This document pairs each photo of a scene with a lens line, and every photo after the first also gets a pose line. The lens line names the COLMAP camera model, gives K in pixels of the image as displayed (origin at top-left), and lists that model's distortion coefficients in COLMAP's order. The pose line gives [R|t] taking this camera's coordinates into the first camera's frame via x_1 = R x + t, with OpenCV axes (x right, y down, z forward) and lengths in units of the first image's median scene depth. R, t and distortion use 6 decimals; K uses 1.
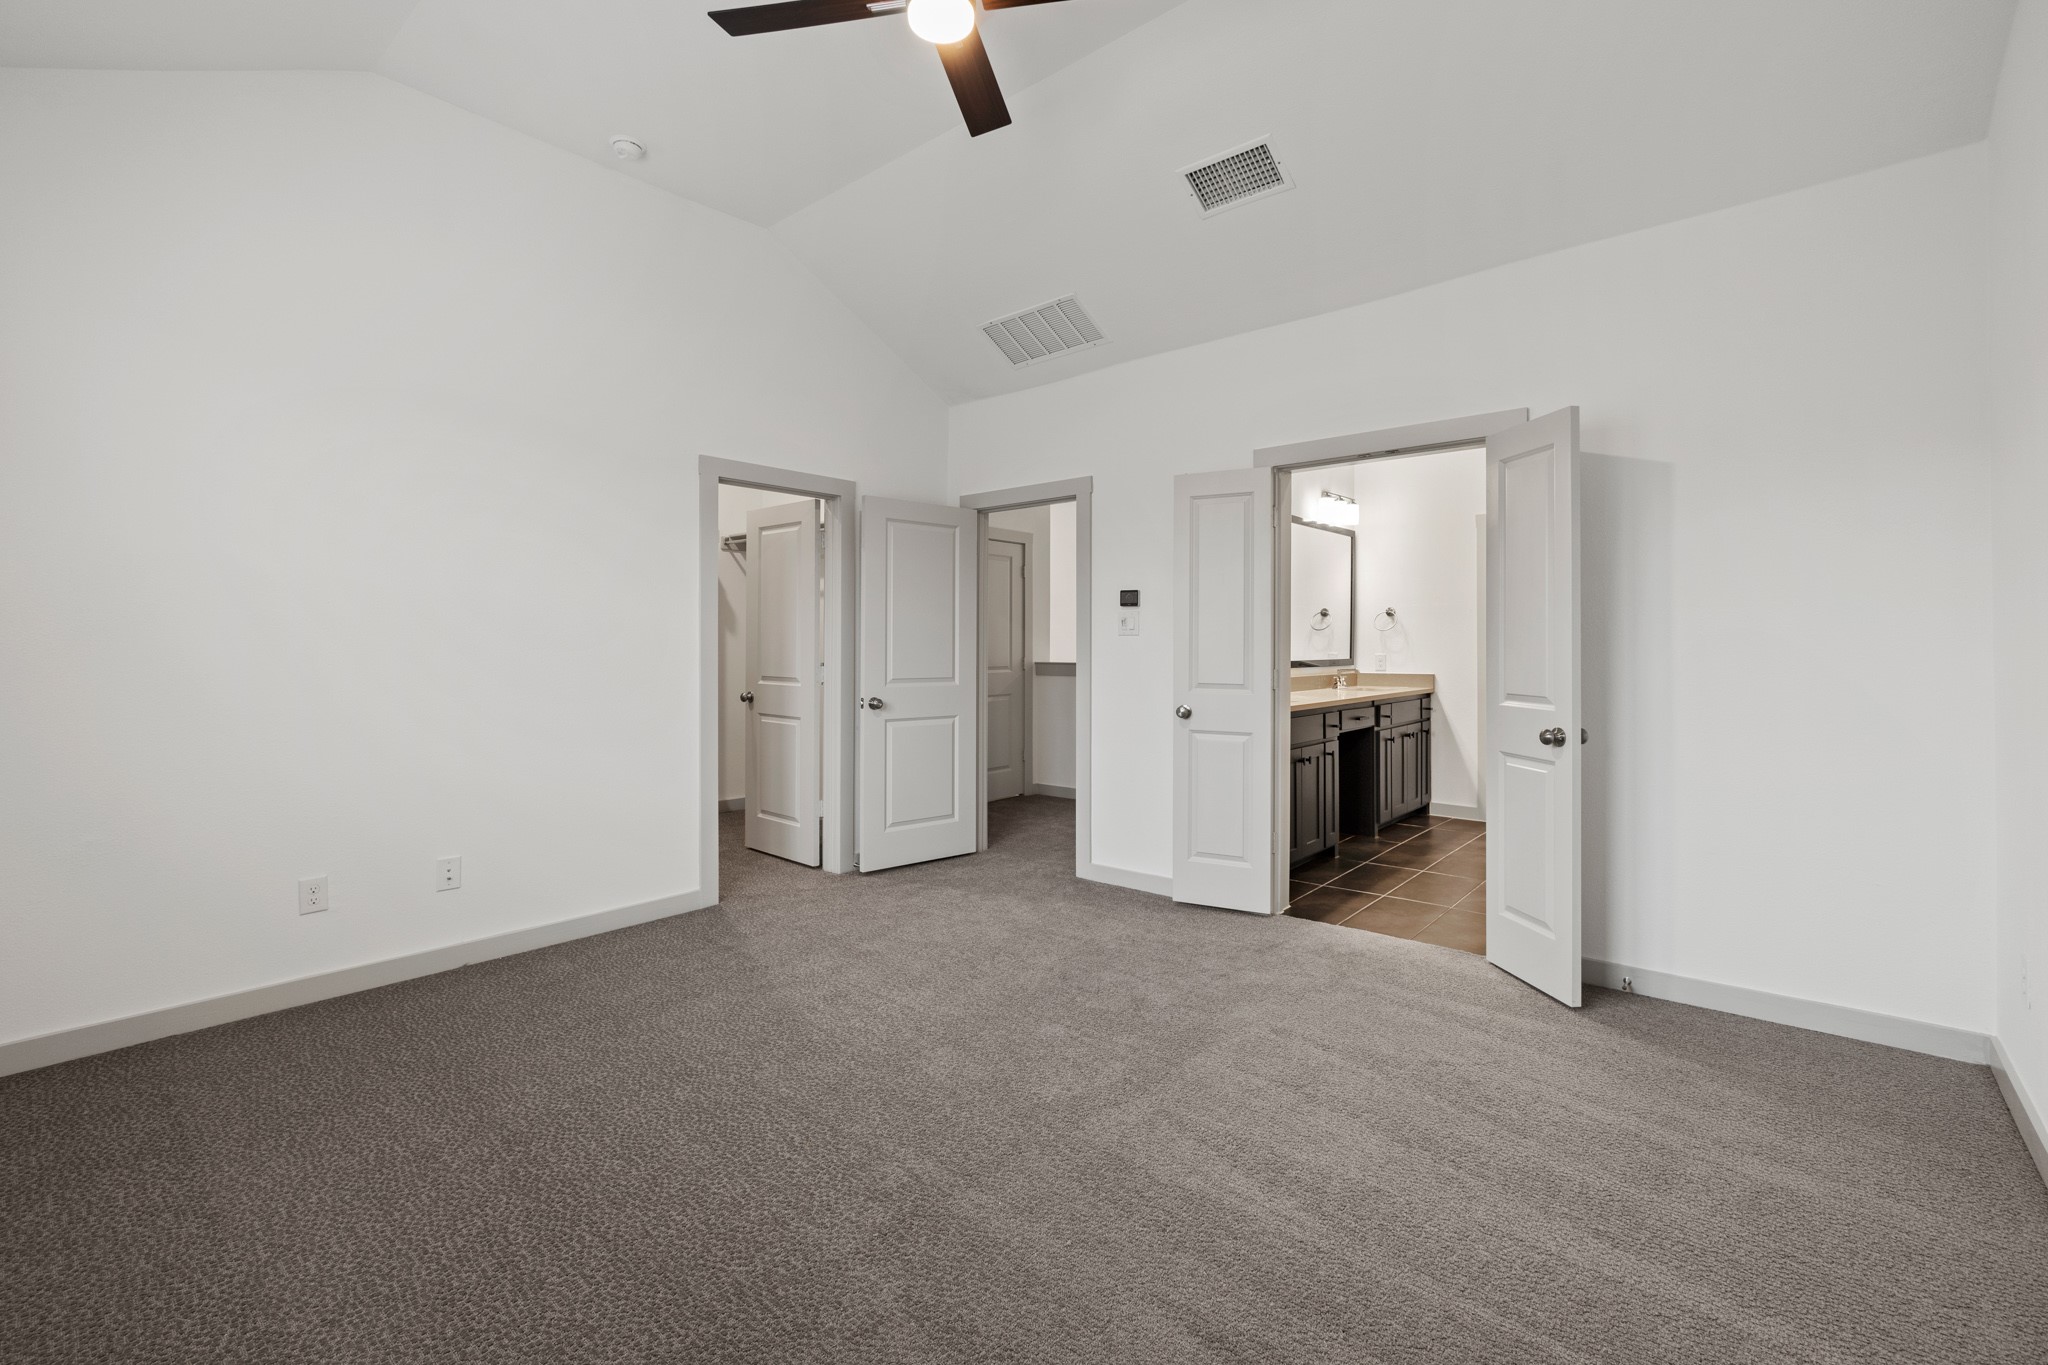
lens RADIAL K [[892.0, 0, 1022.7], [0, 892.0, 664.9], [0, 0, 1]] dist [-0.002940, -0.000107]
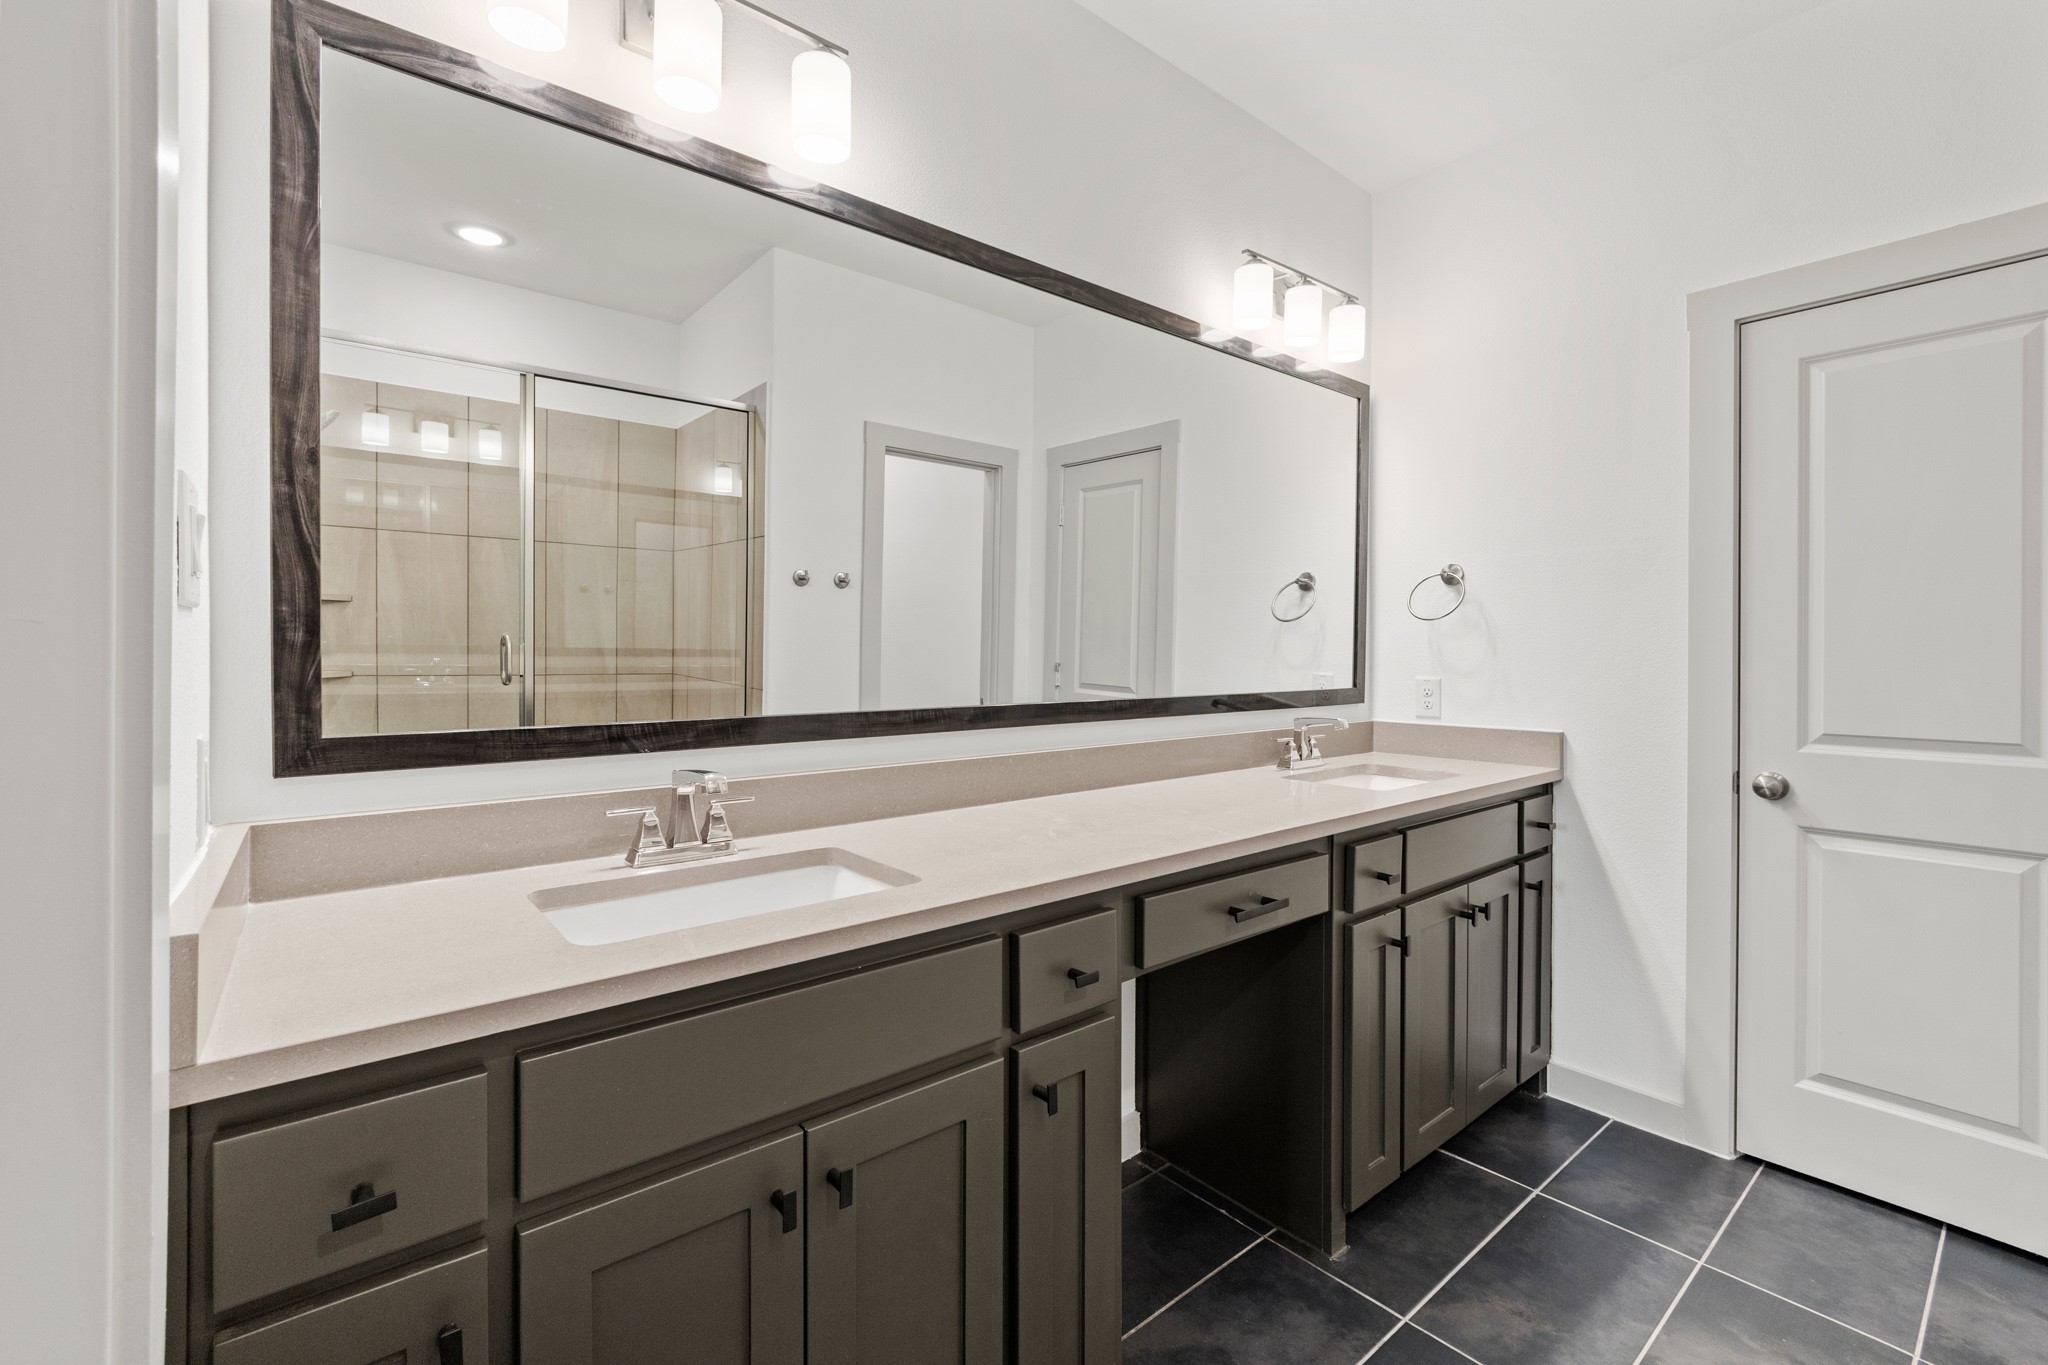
lens RADIAL K [[892.0, 0, 1023.0], [0, 892.0, 681.9], [0, 0, 1]] dist [-0.002940, -0.000107]
pose [[0.985095, 0.006663, -0.171881, 0.298736], [-0.004646, 0.999916, 0.012138, -0.015147], [0.171948, -0.011159, 0.985043, 0.584109]]
